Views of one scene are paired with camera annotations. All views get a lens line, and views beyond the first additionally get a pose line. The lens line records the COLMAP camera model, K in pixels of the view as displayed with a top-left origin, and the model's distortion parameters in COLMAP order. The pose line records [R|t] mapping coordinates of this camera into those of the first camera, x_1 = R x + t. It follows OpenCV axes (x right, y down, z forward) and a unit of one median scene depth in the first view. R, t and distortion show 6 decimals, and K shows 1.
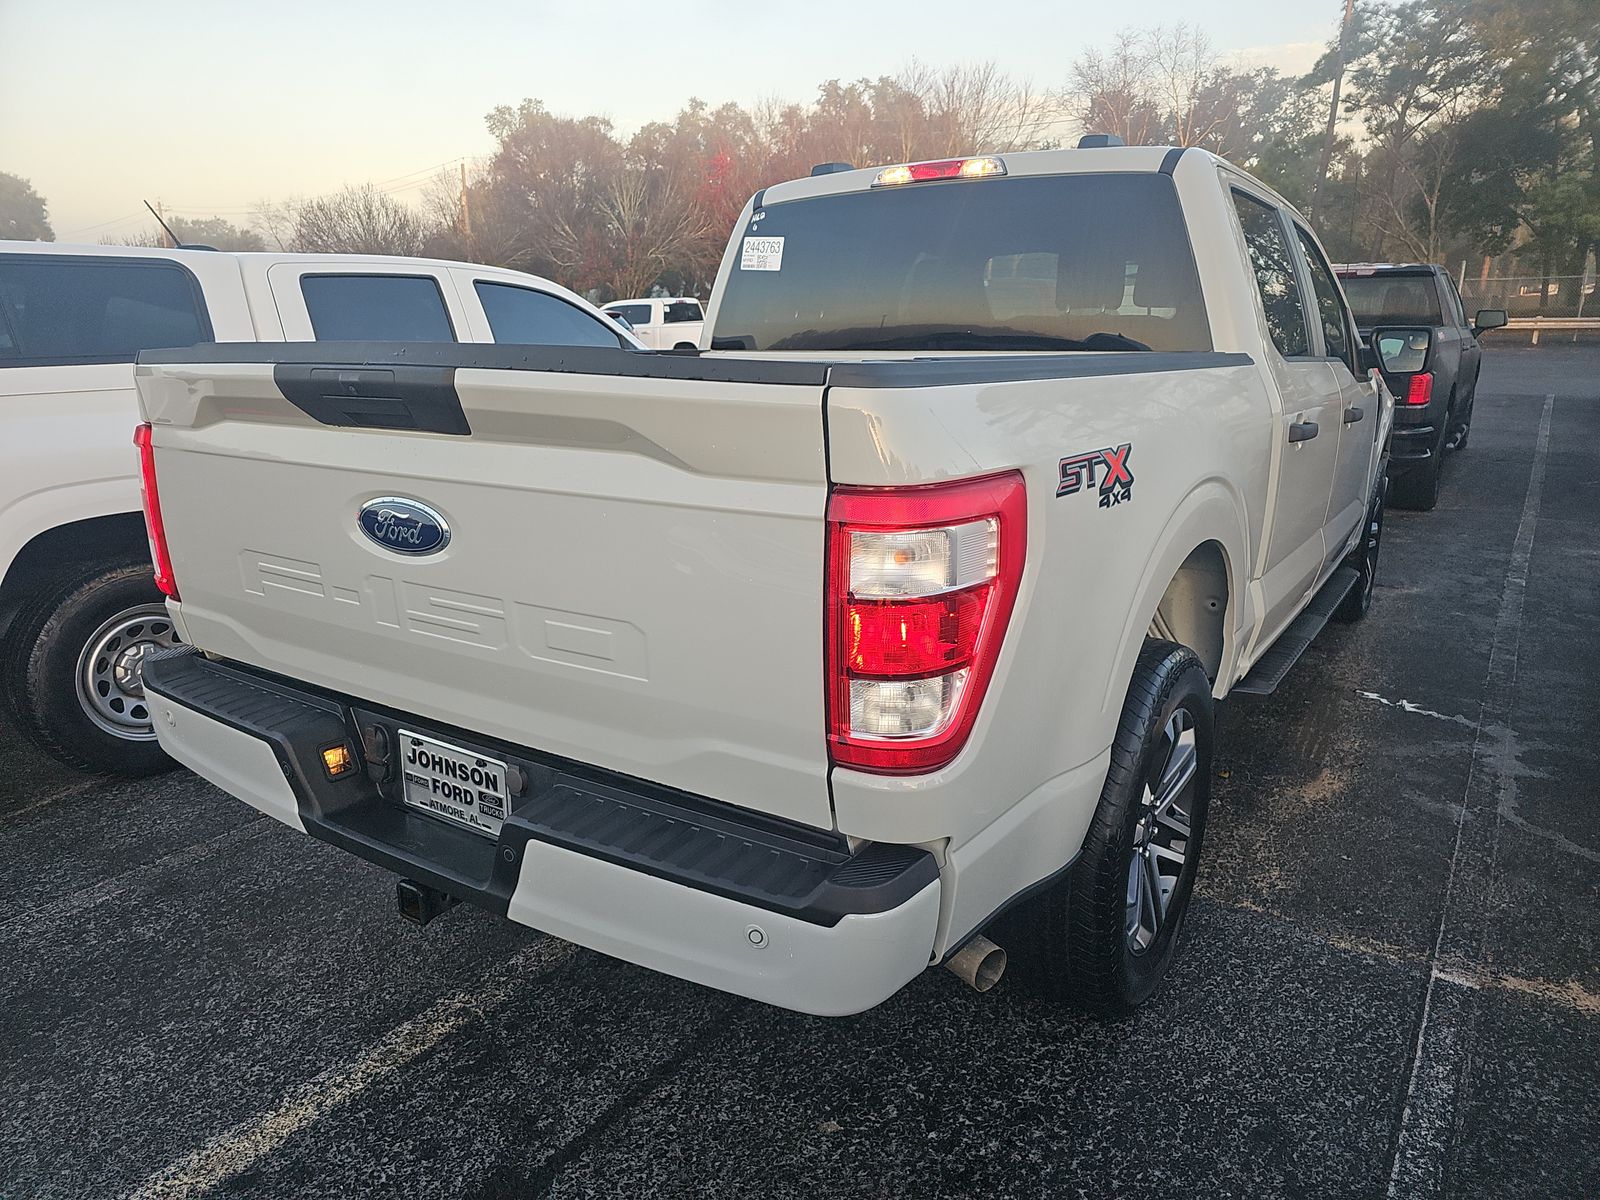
lens RADIAL K [[1073.7, 0, 800.0], [0, 1073.7, 600.0], [0, 0, 1]] dist [0.046608, -0.043602]
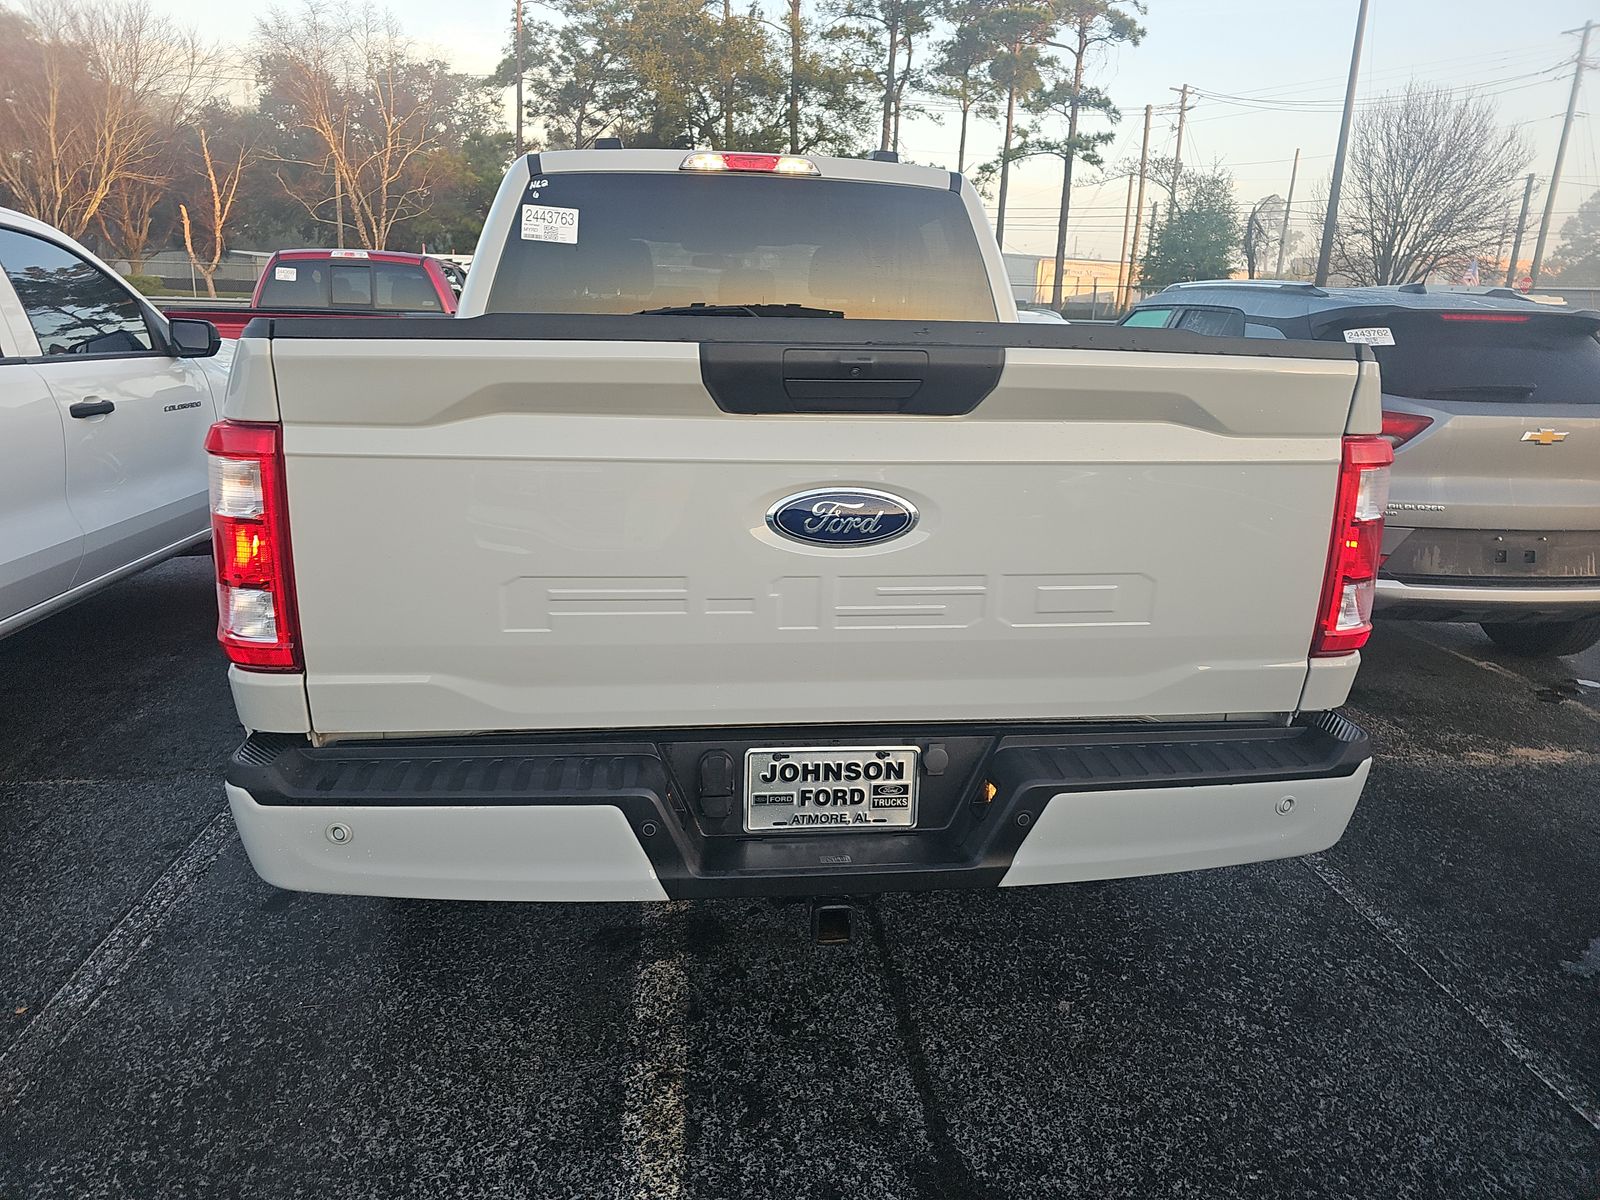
lens RADIAL K [[1065.9, 0, 798.7], [0, 1065.9, 567.9], [0, 0, 1]] dist [0.070649, -0.077328]
pose [[0.756145, -0.126032, 0.642153, -0.780297], [0.132367, 0.990452, 0.038526, -0.050845], [-0.640878, 0.055869, 0.765607, 0.250825]]
